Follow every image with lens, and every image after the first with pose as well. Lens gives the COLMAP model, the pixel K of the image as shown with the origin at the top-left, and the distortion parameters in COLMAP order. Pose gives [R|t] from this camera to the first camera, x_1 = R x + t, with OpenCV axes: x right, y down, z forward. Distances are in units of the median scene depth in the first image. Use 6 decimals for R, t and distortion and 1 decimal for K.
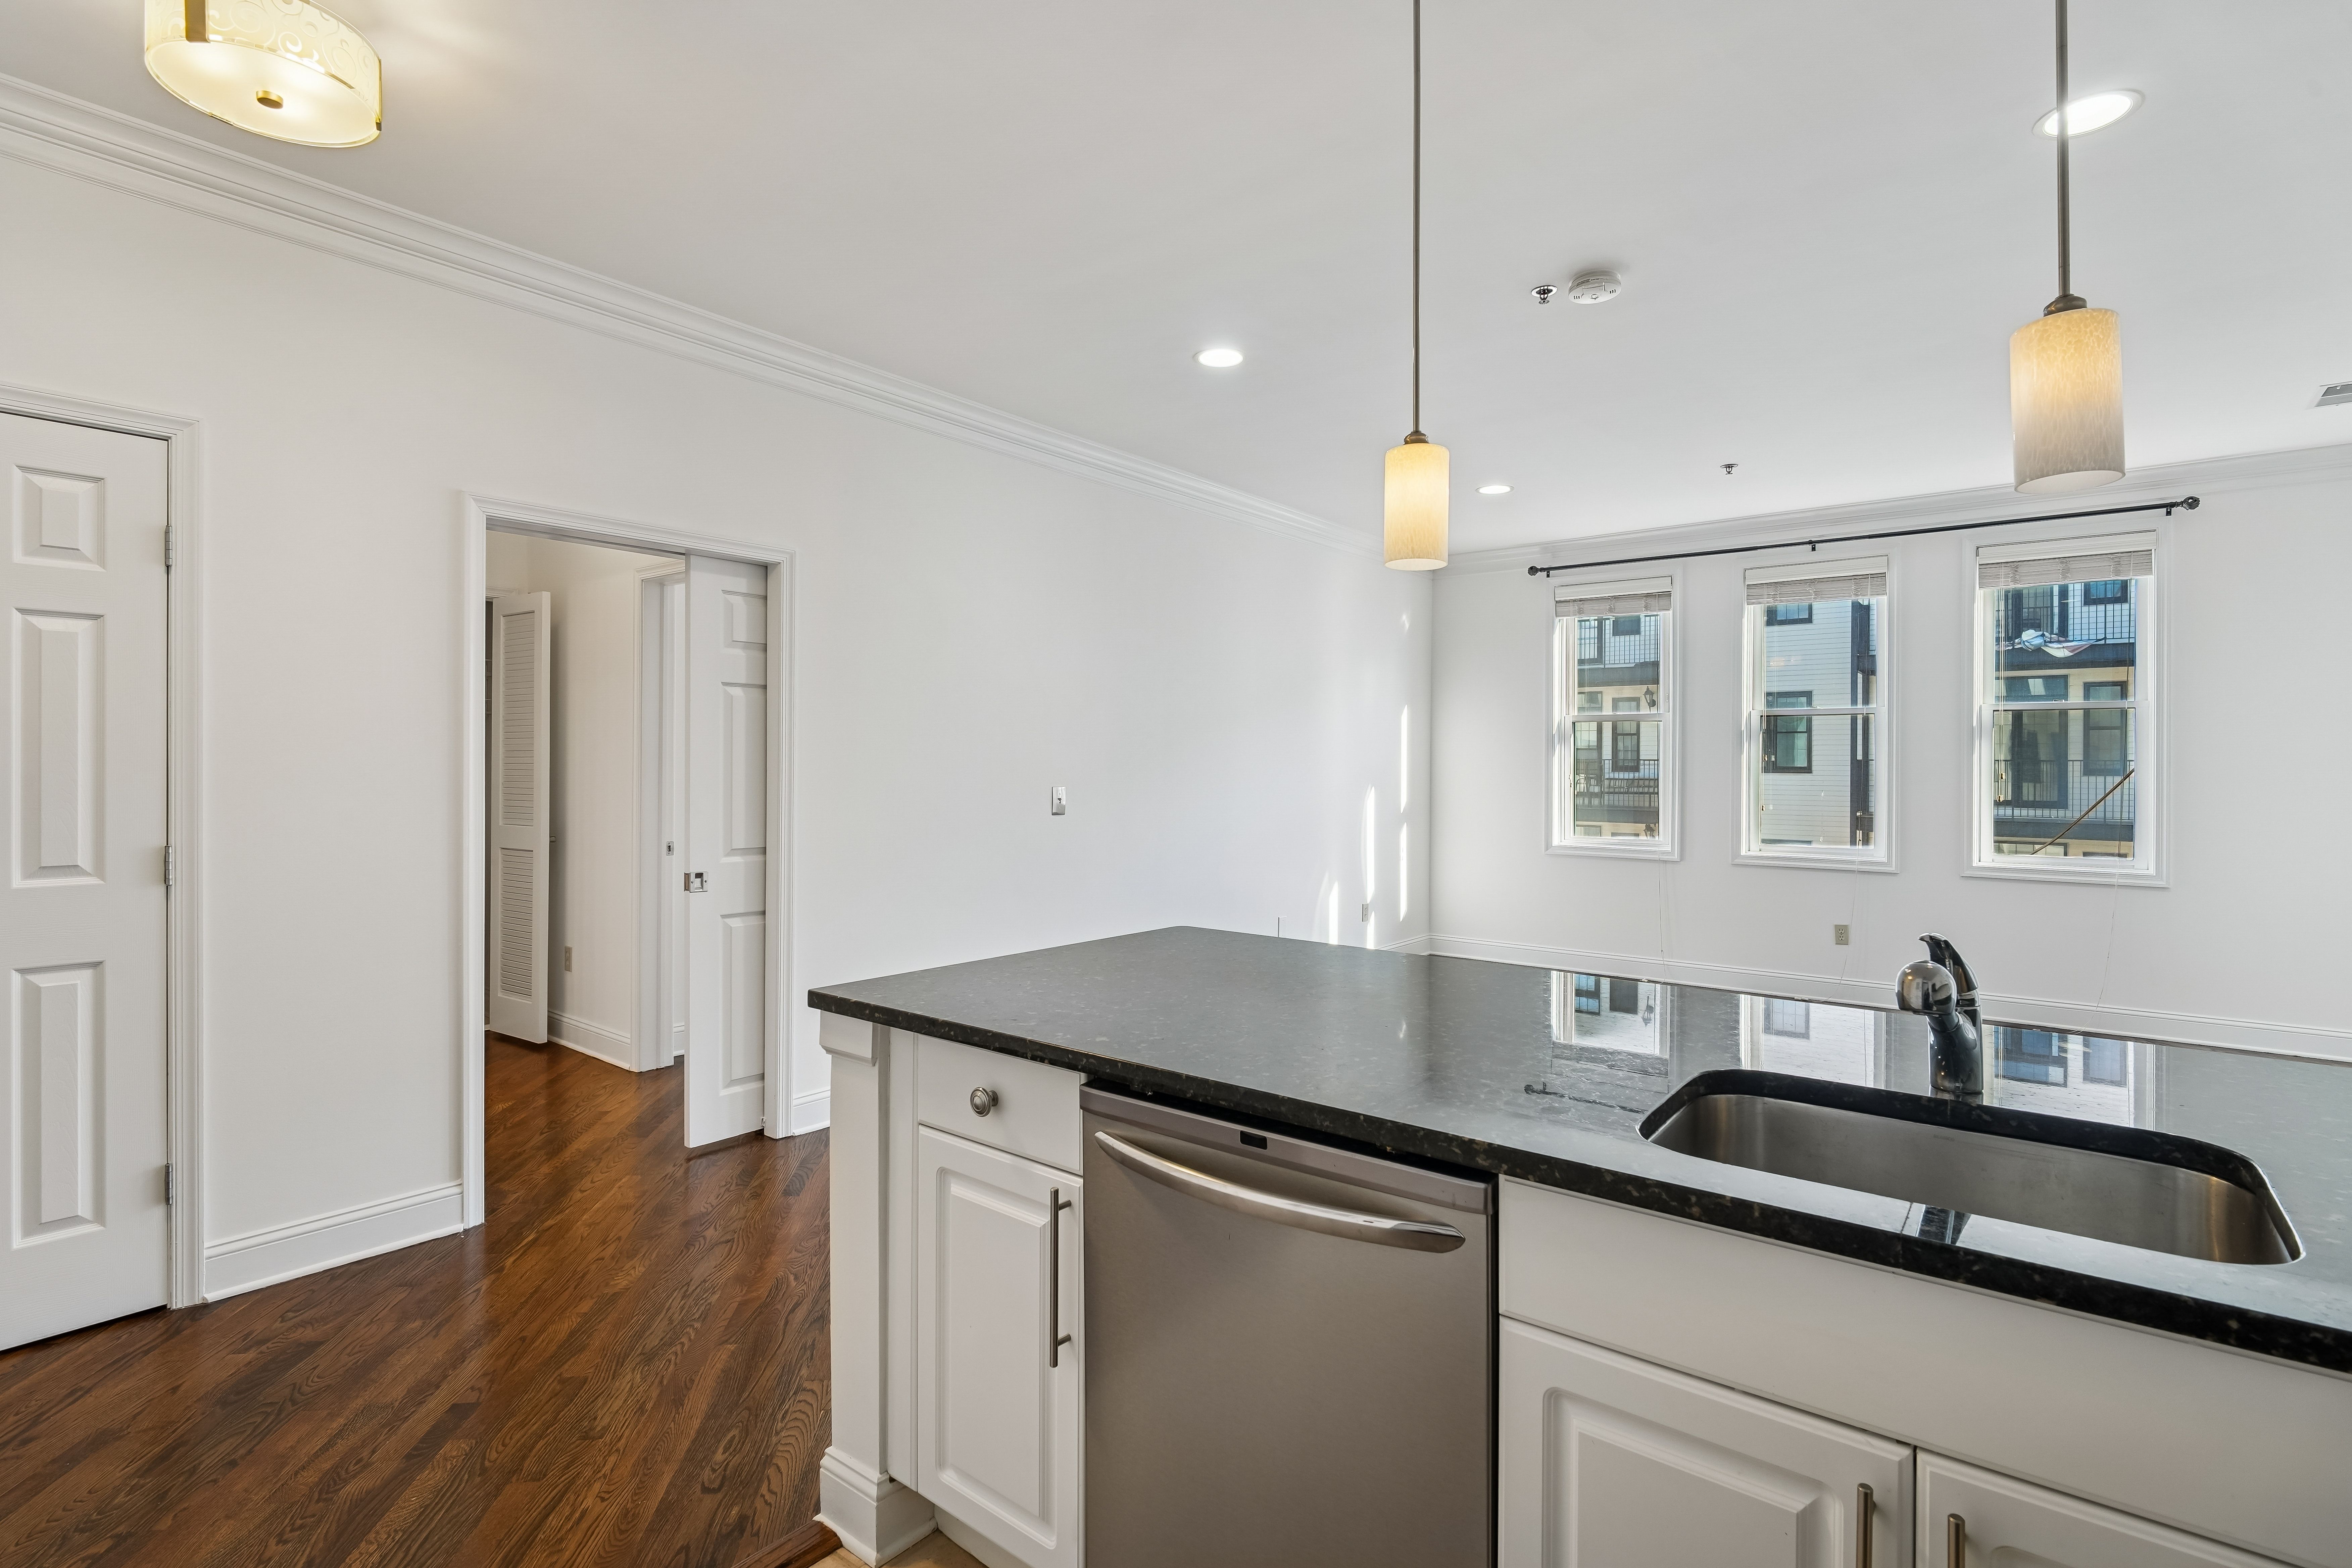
lens RADIAL K [[1108.6, 0, 1189.2], [0, 1108.6, 762.6], [0, 0, 1]] dist [-0.002703, -0.001183]
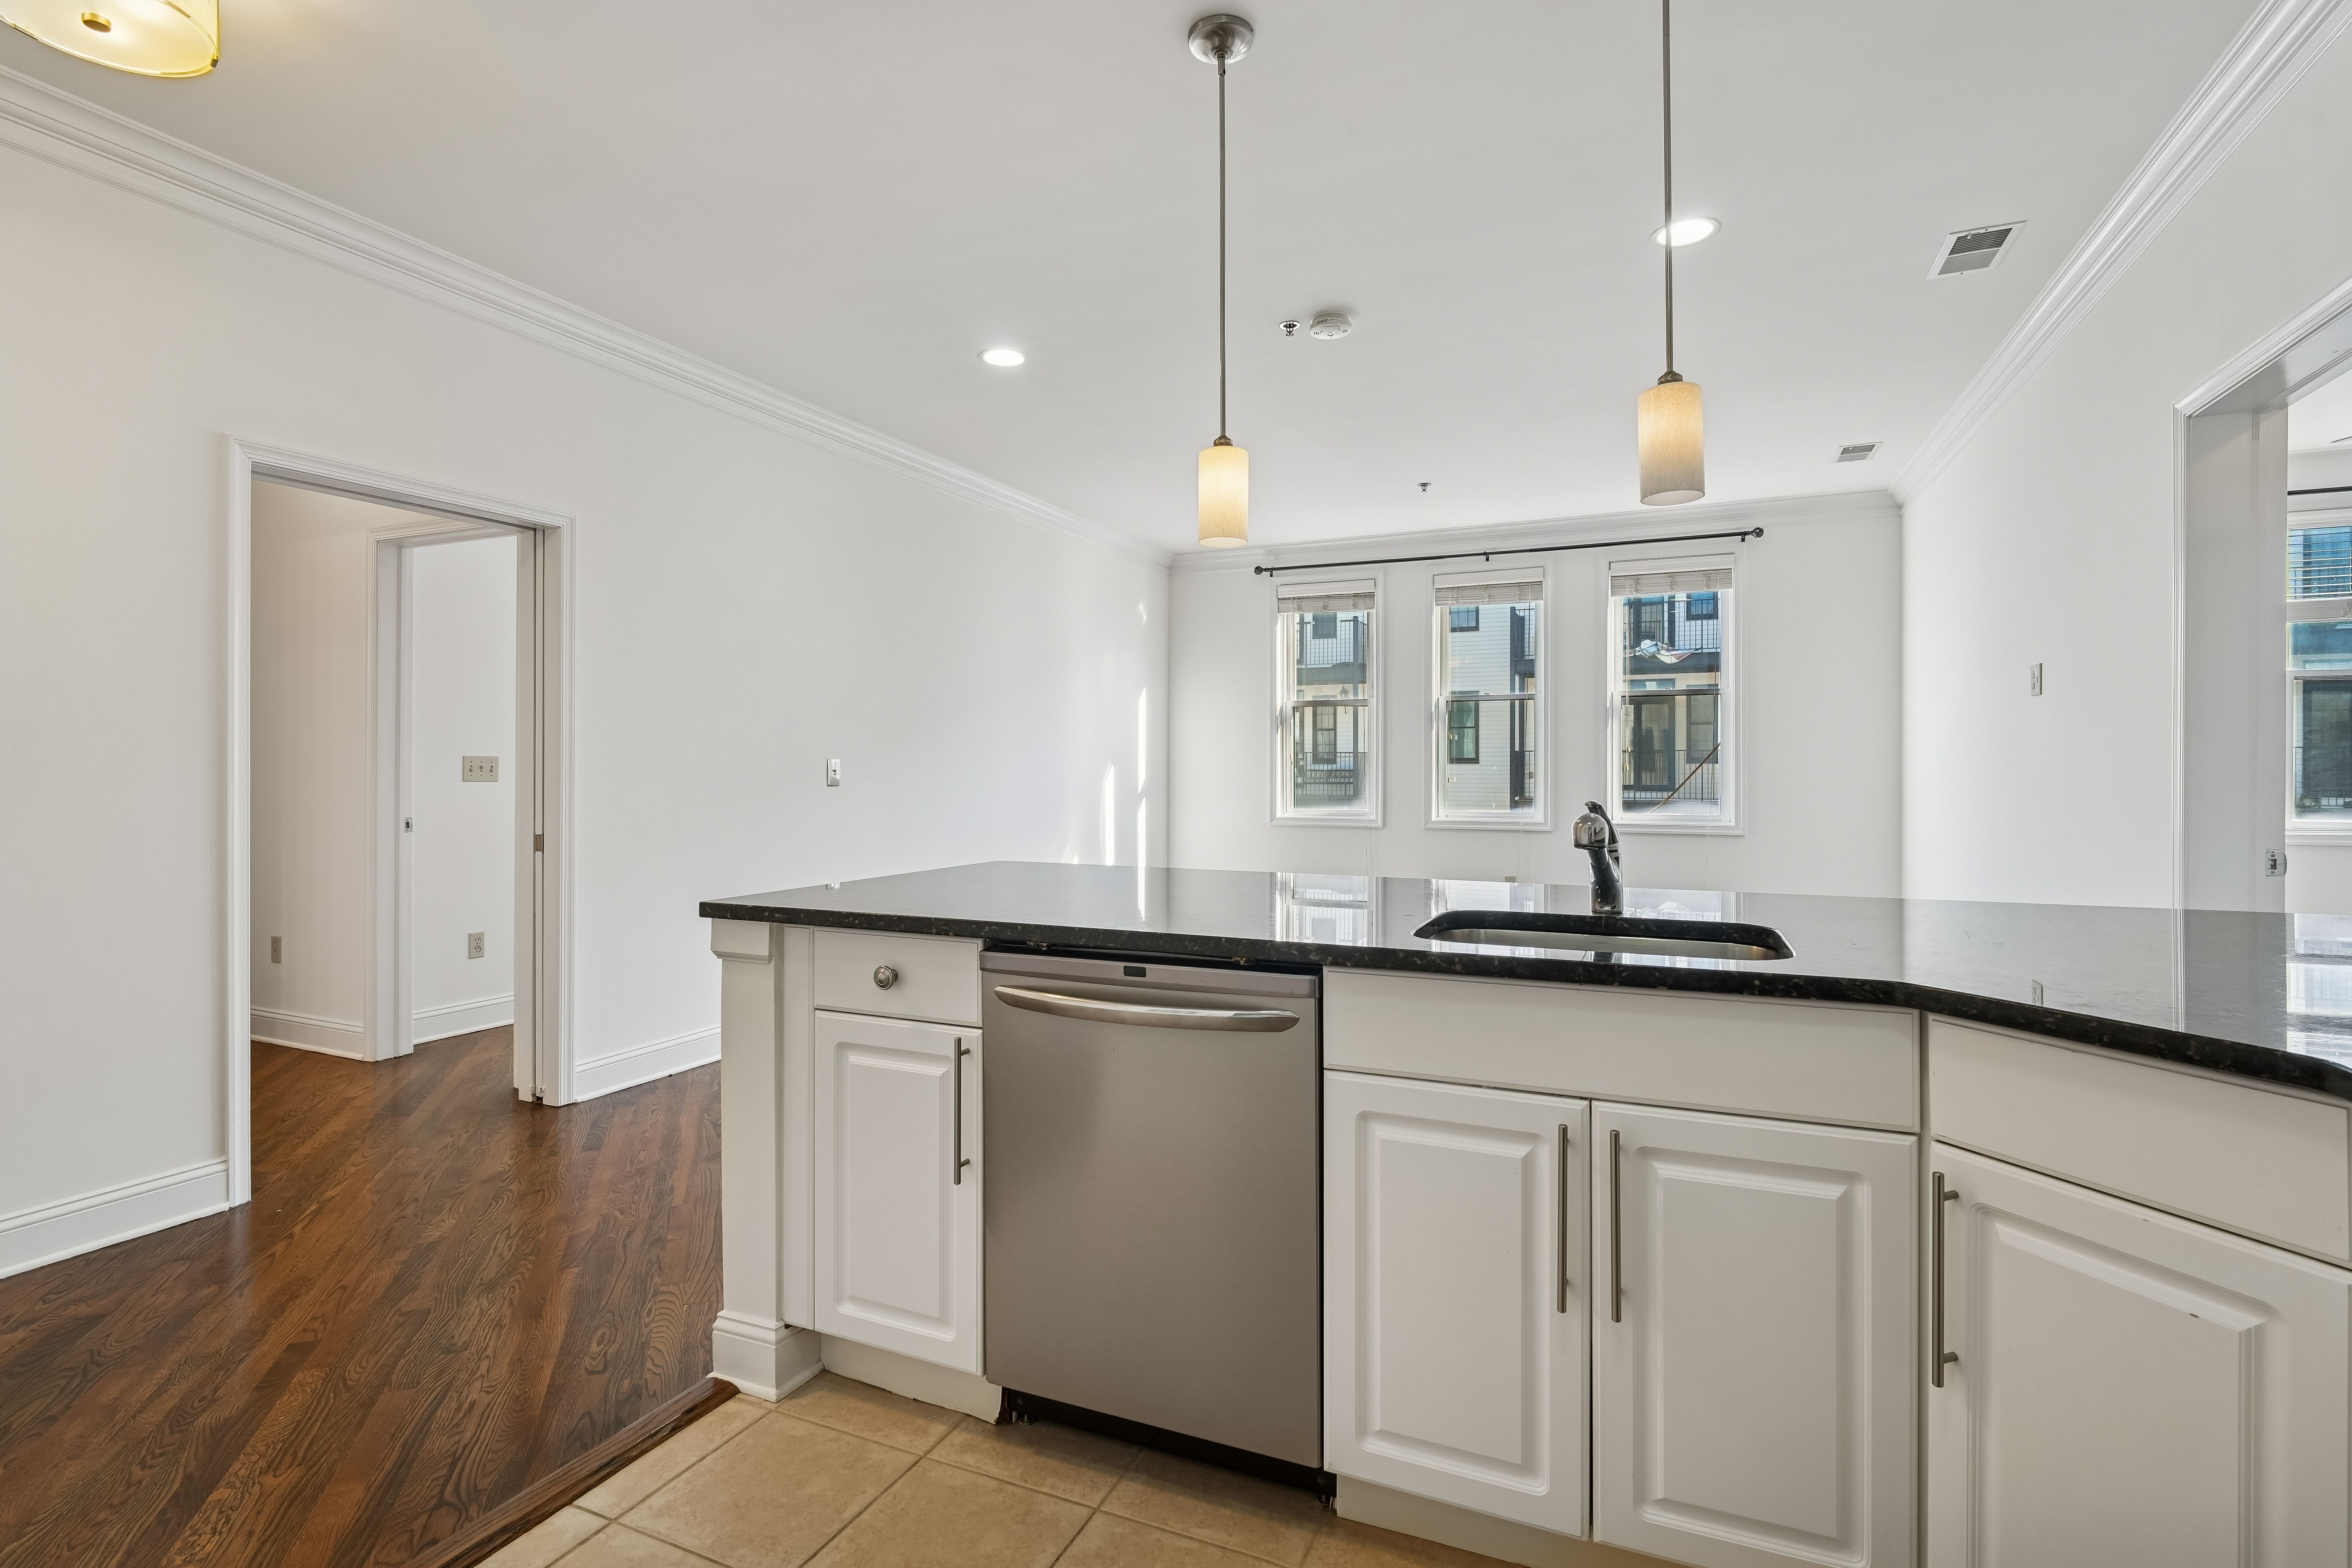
lens RADIAL K [[1099.8, 0, 1172.4], [0, 1099.8, 764.5], [0, 0, 1]] dist [0.000160, -0.001164]
pose [[0.970780, -0.006322, 0.239888, -0.122501], [0.005704, 0.999978, 0.003267, 0.055044], [-0.239904, -0.001803, 0.970795, -0.157121]]
